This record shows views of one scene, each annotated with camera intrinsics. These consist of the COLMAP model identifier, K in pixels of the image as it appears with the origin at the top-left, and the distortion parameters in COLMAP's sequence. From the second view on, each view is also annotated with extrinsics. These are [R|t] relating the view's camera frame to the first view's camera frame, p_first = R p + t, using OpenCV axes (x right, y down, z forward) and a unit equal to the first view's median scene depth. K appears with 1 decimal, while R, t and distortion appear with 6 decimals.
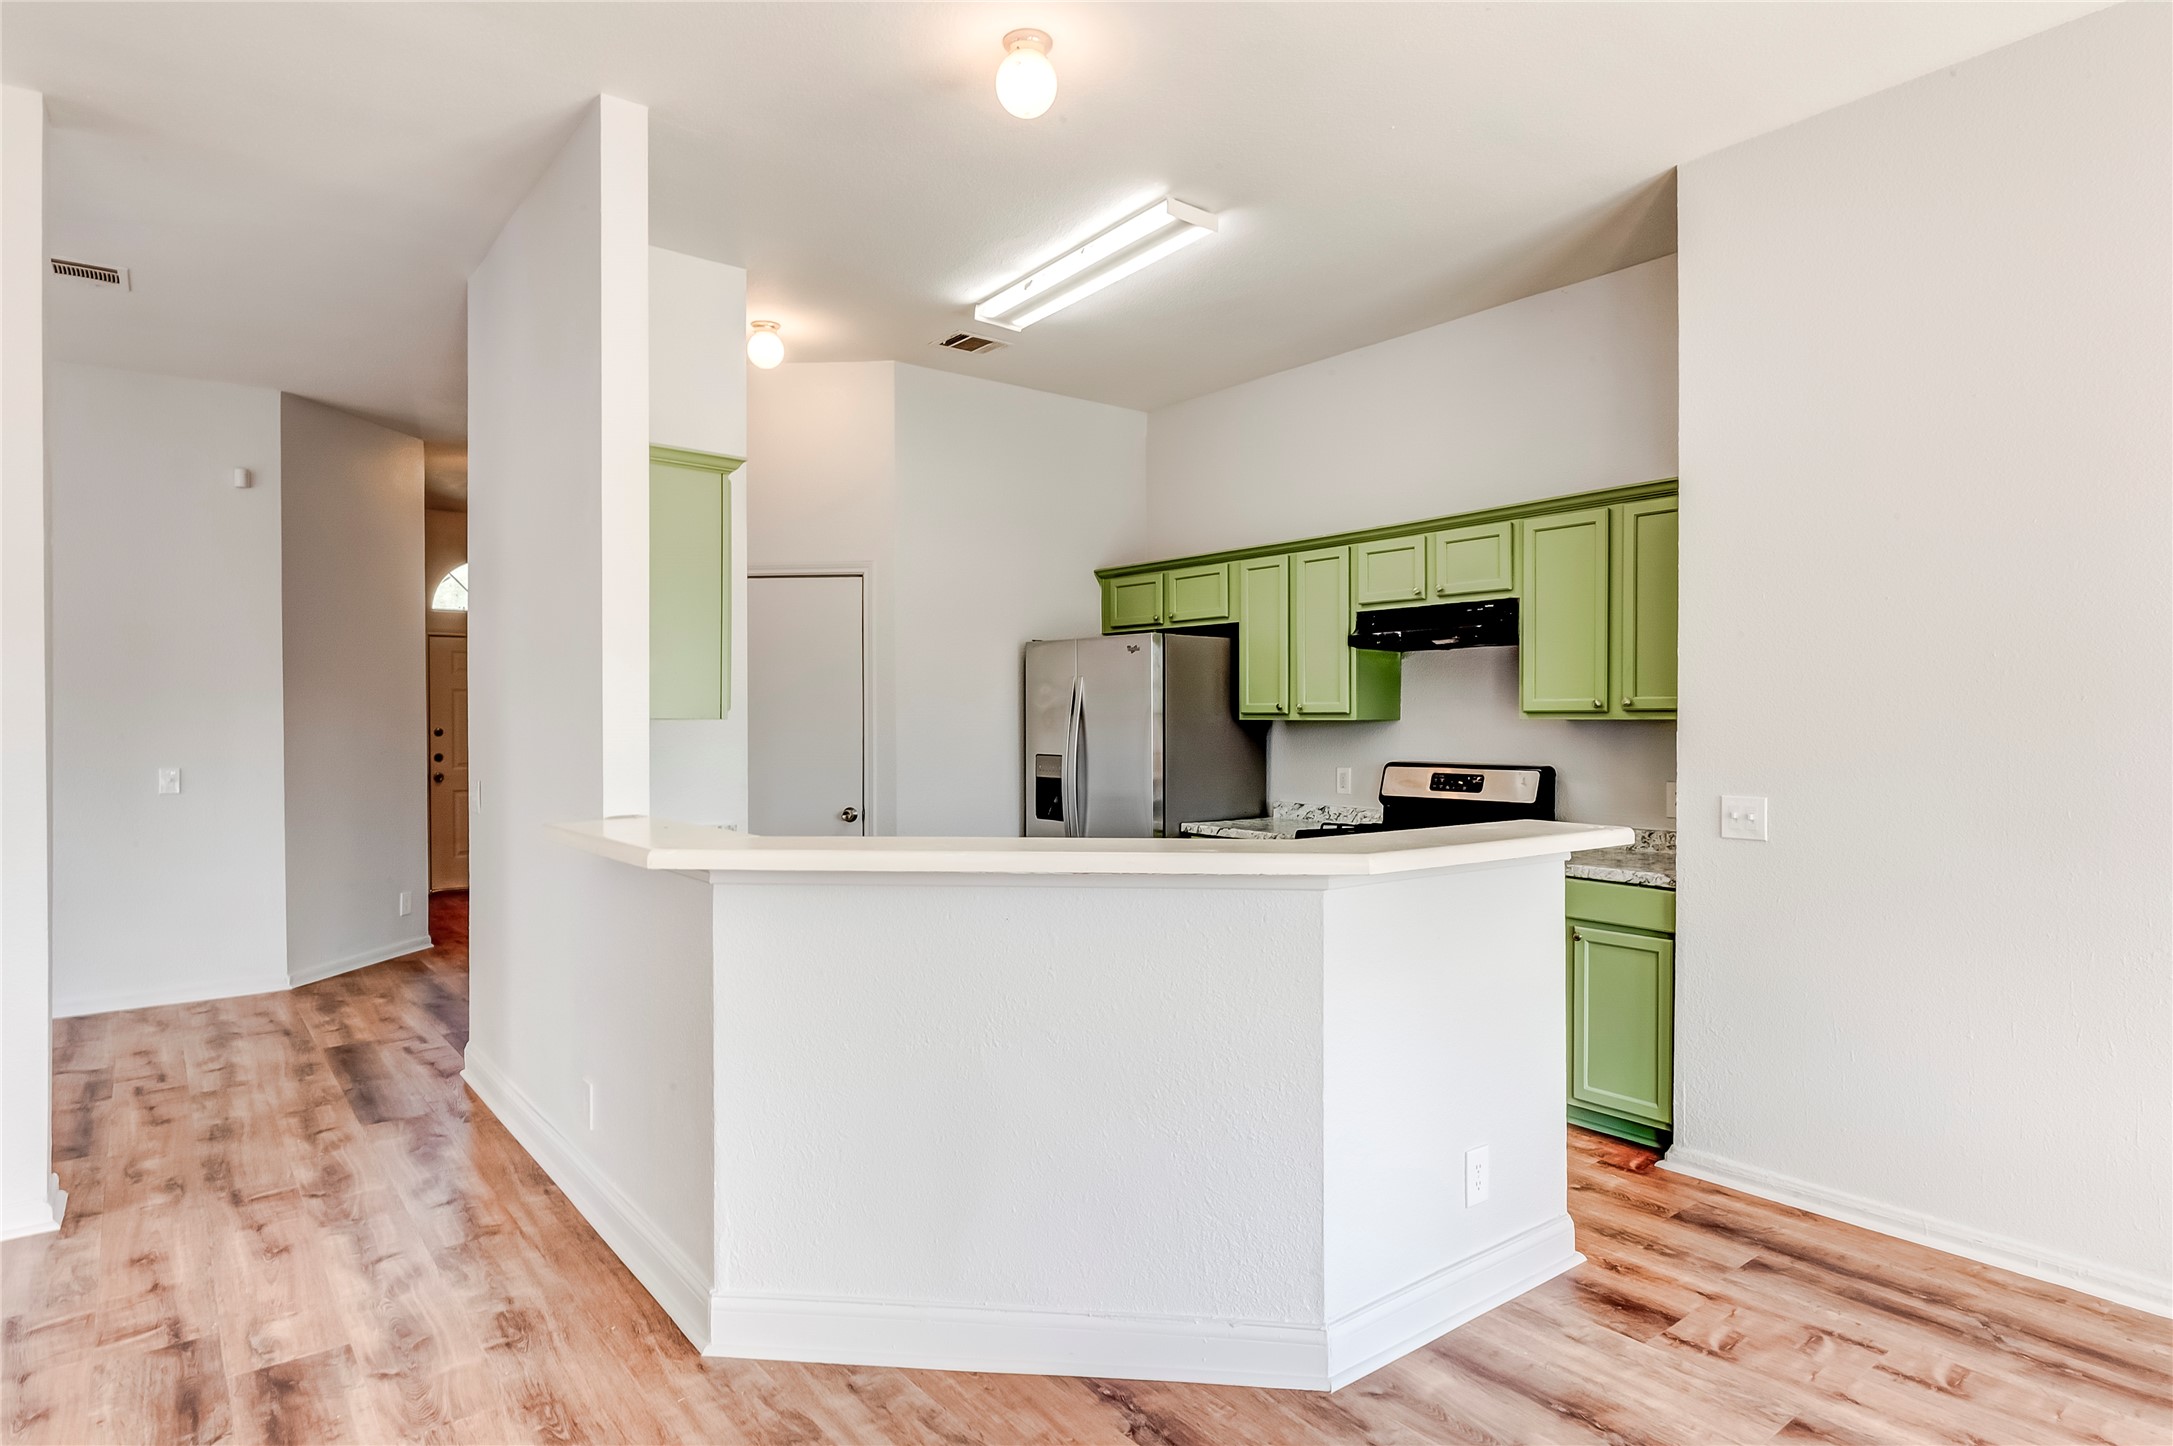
lens RADIAL K [[1206.7, 0, 1082.3], [0, 1206.7, 731.6], [0, 0, 1]] dist [0.011839, -0.001423]
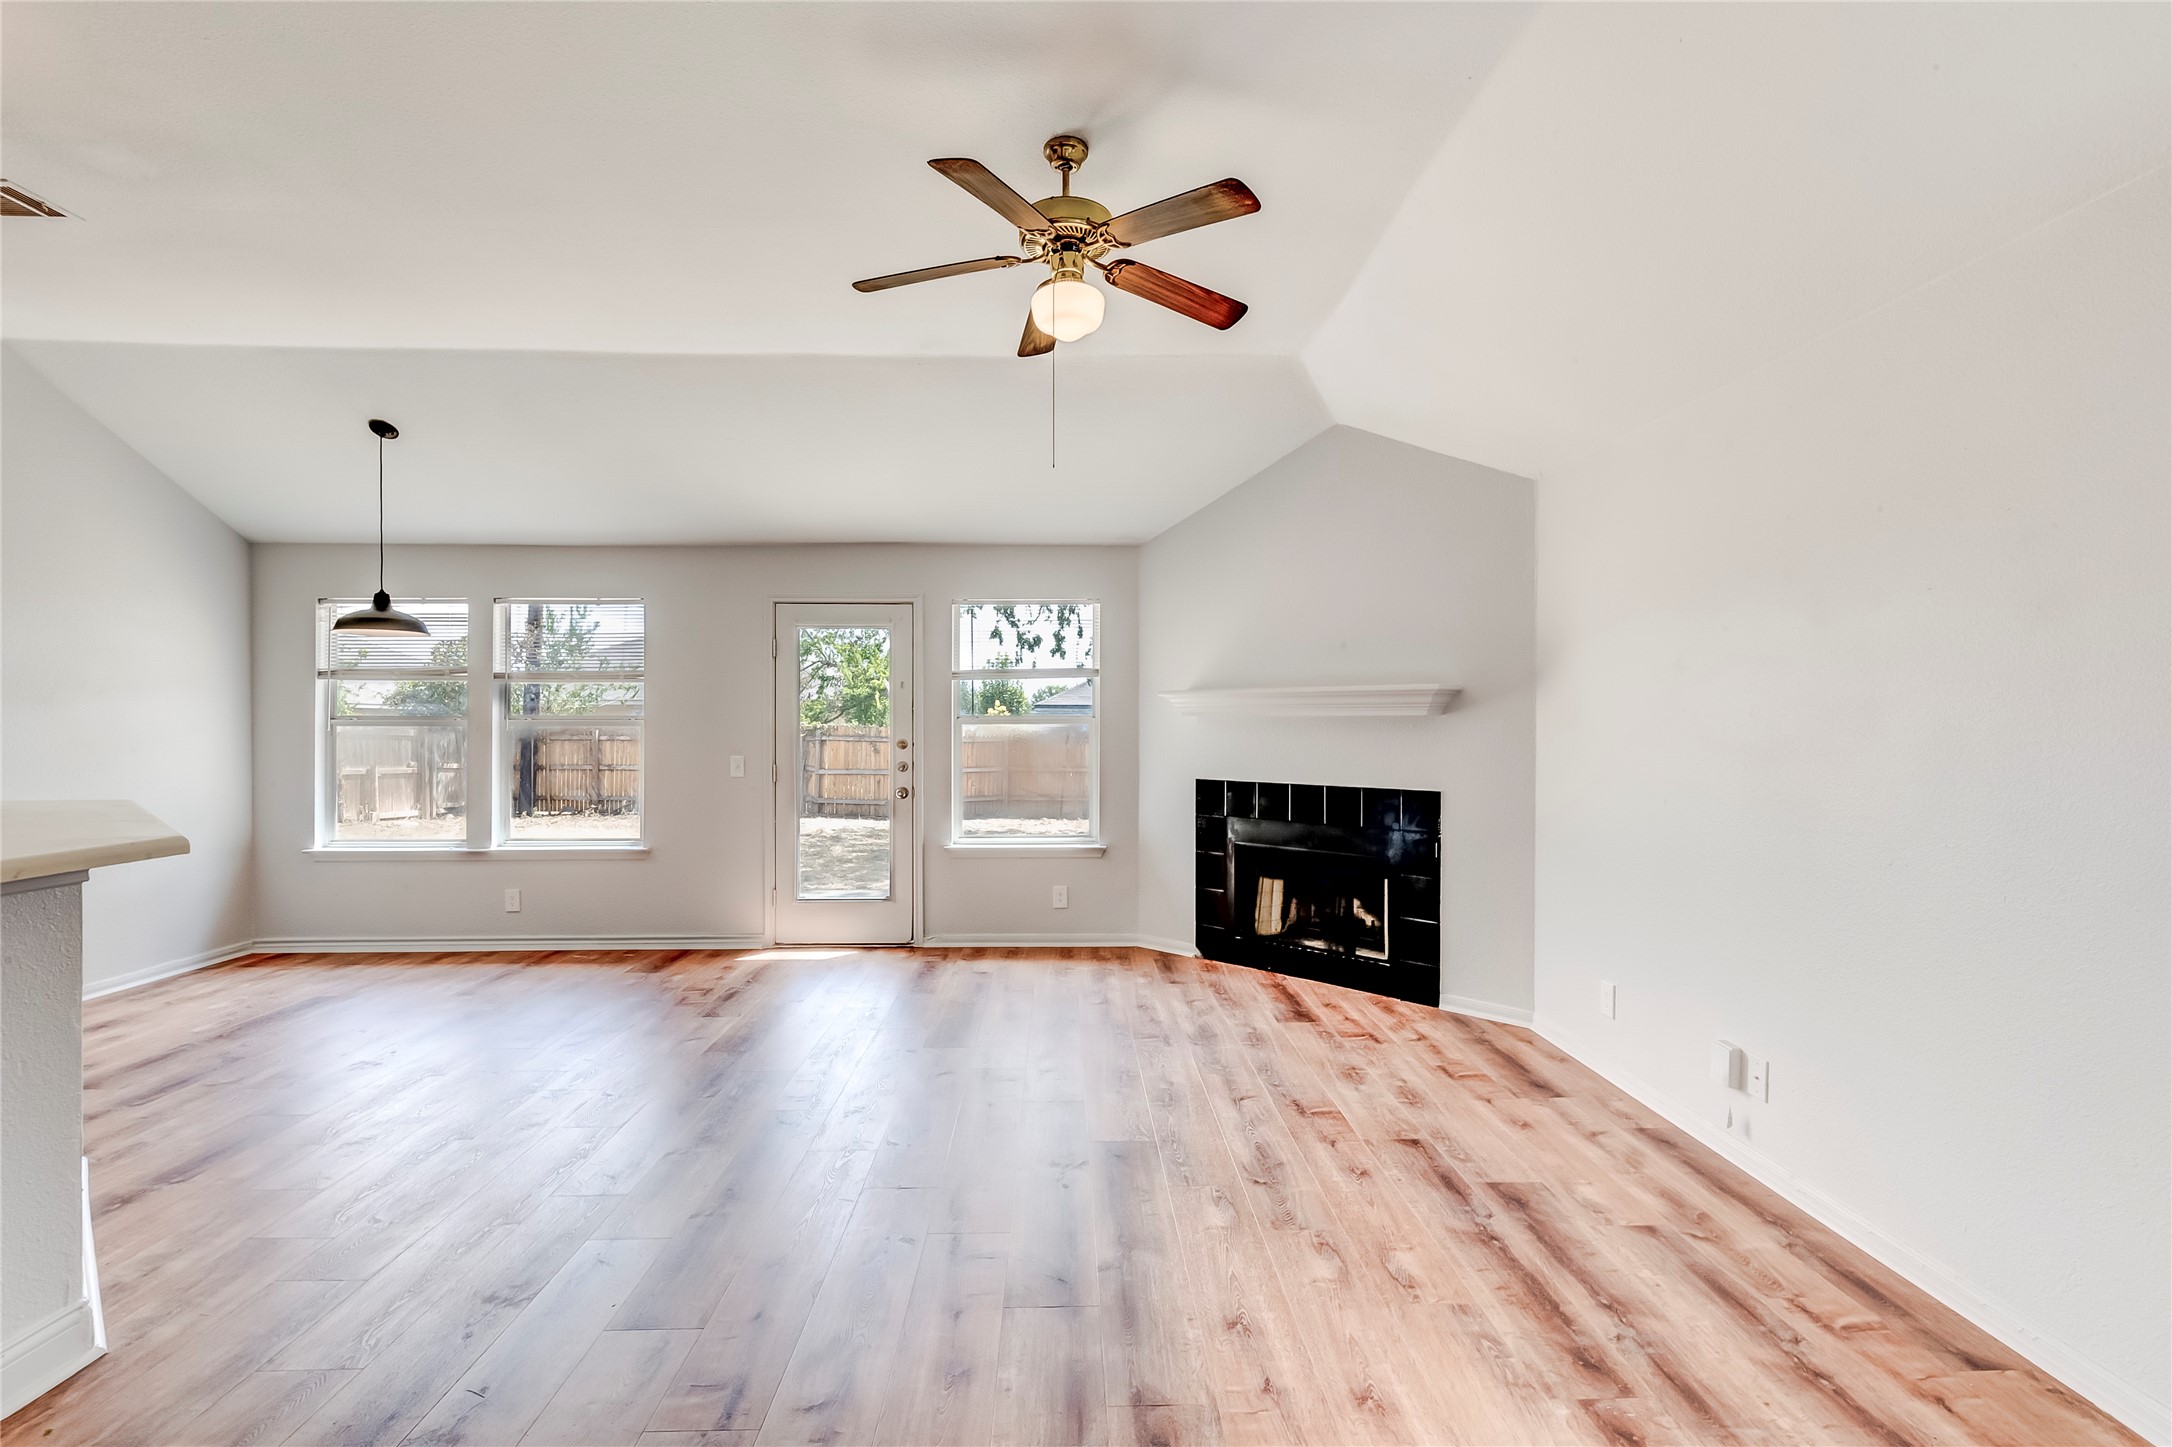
lens RADIAL K [[992.9, 0, 1095.2], [0, 992.9, 733.0], [0, 0, 1]] dist [0.005863, -0.000760]
pose [[-0.808806, -0.004284, 0.588060, -1.029141], [0.006255, 0.999854, 0.015886, -0.001462], [-0.588042, 0.016528, -0.808661, 0.836027]]
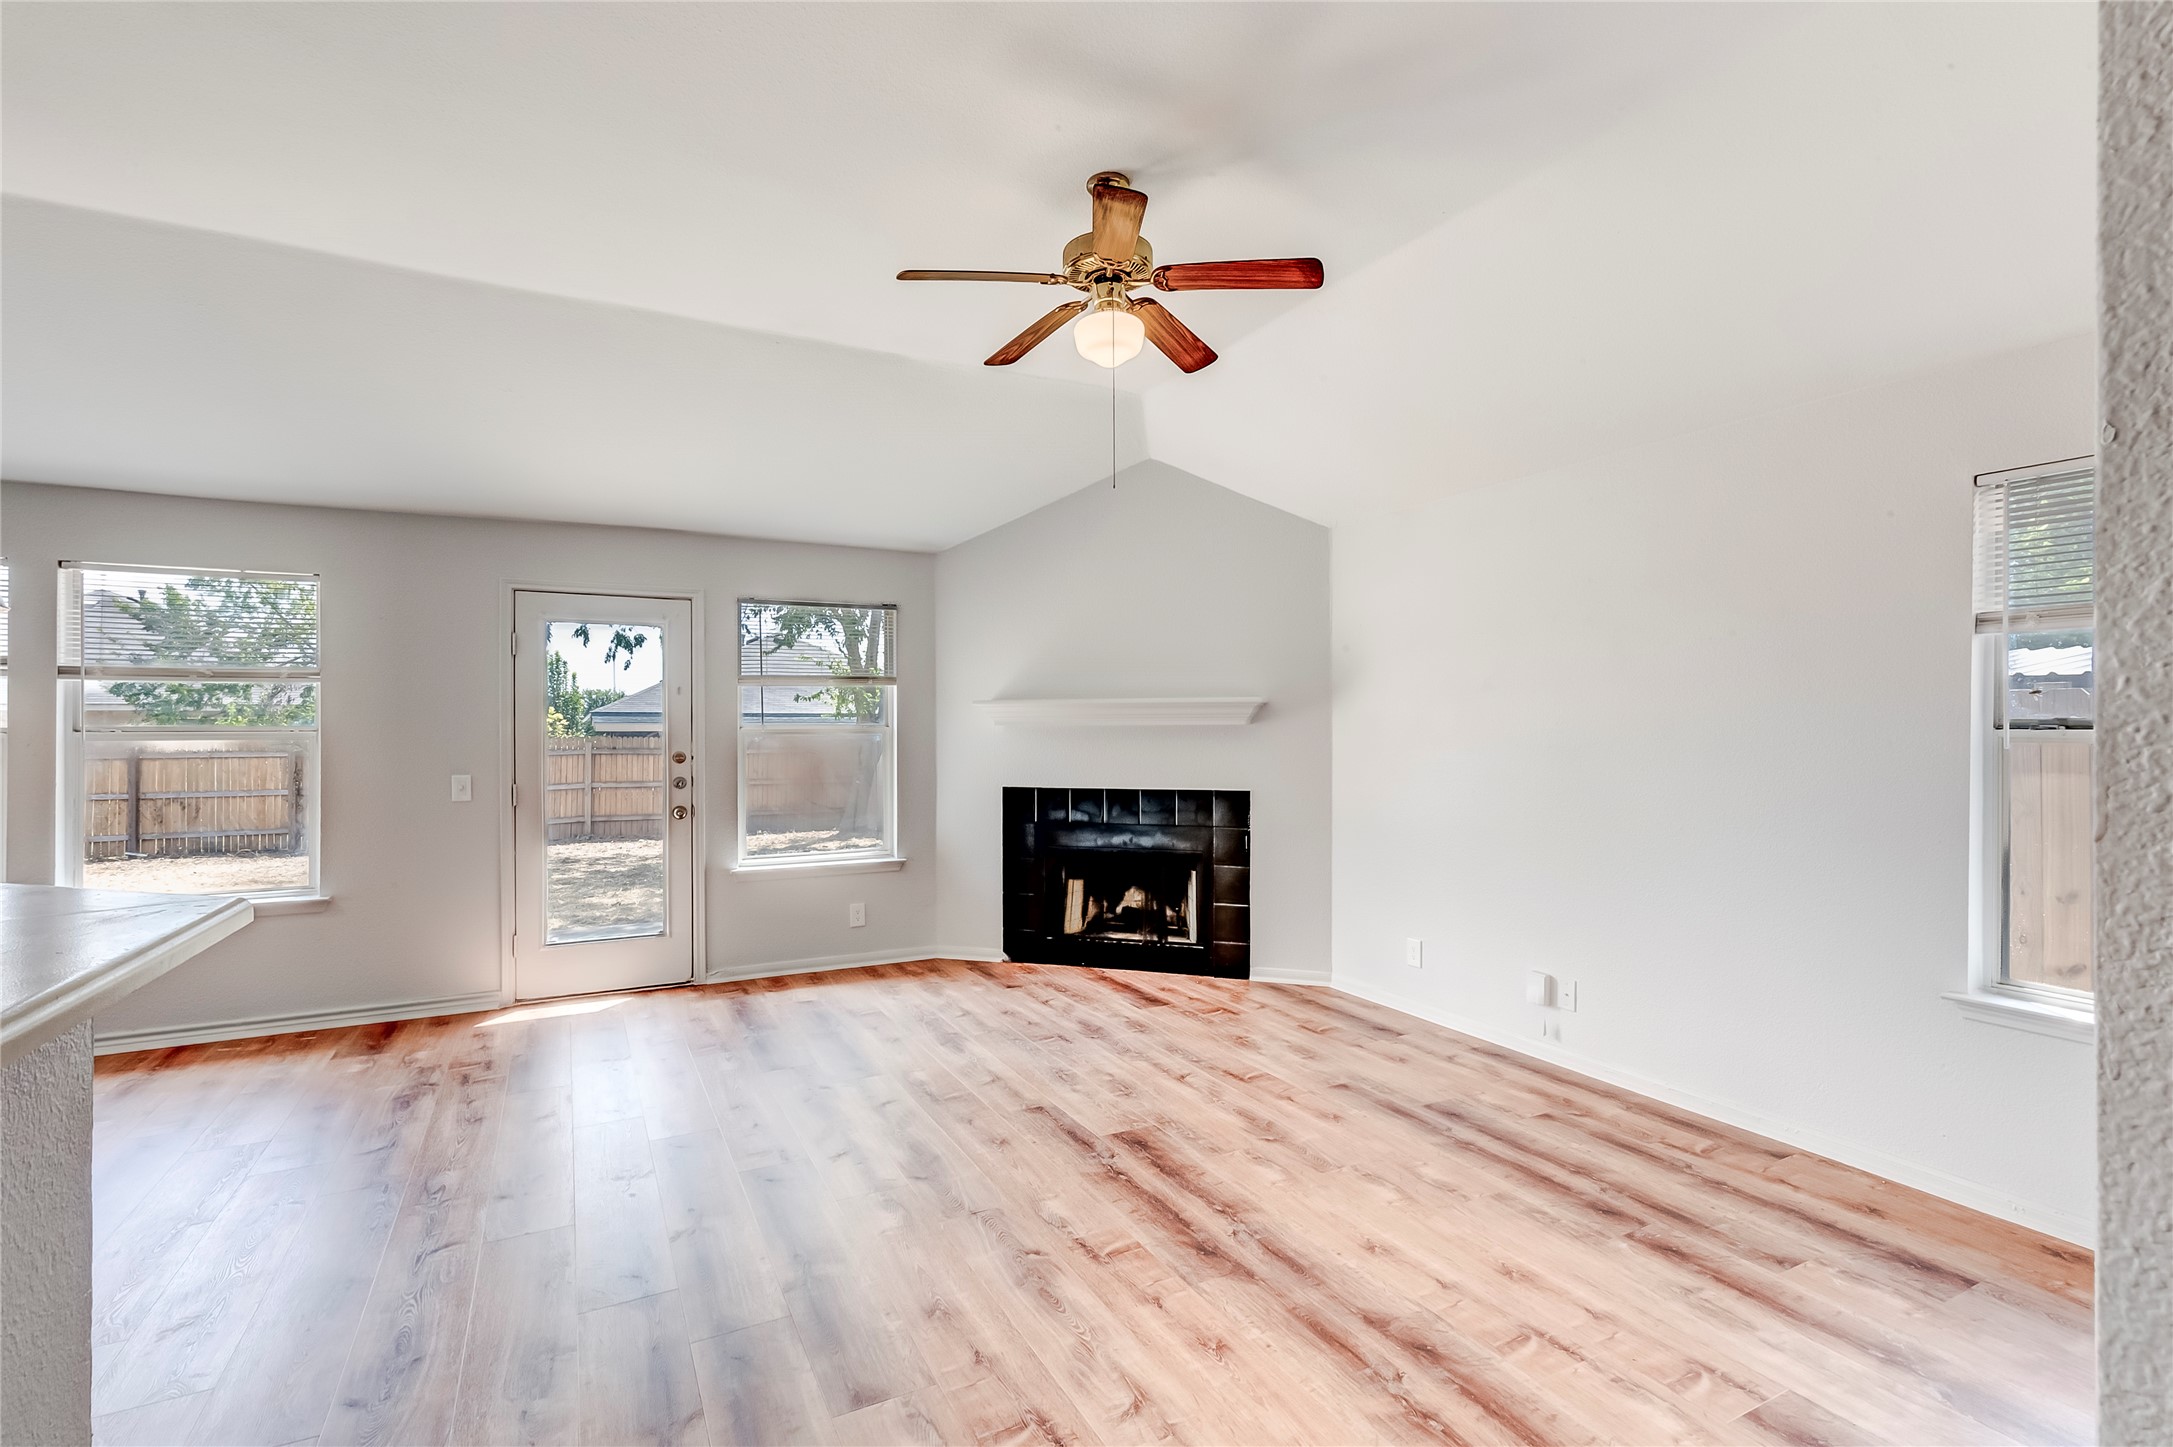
lens RADIAL K [[993.4, 0, 1099.4], [0, 993.4, 740.9], [0, 0, 1]] dist [0.005863, -0.000760]
pose [[-0.985294, 0.003957, 0.170823, -0.670424], [0.007188, 0.999807, 0.018302, -0.006538], [-0.170717, 0.019261, -0.985132, 1.026485]]
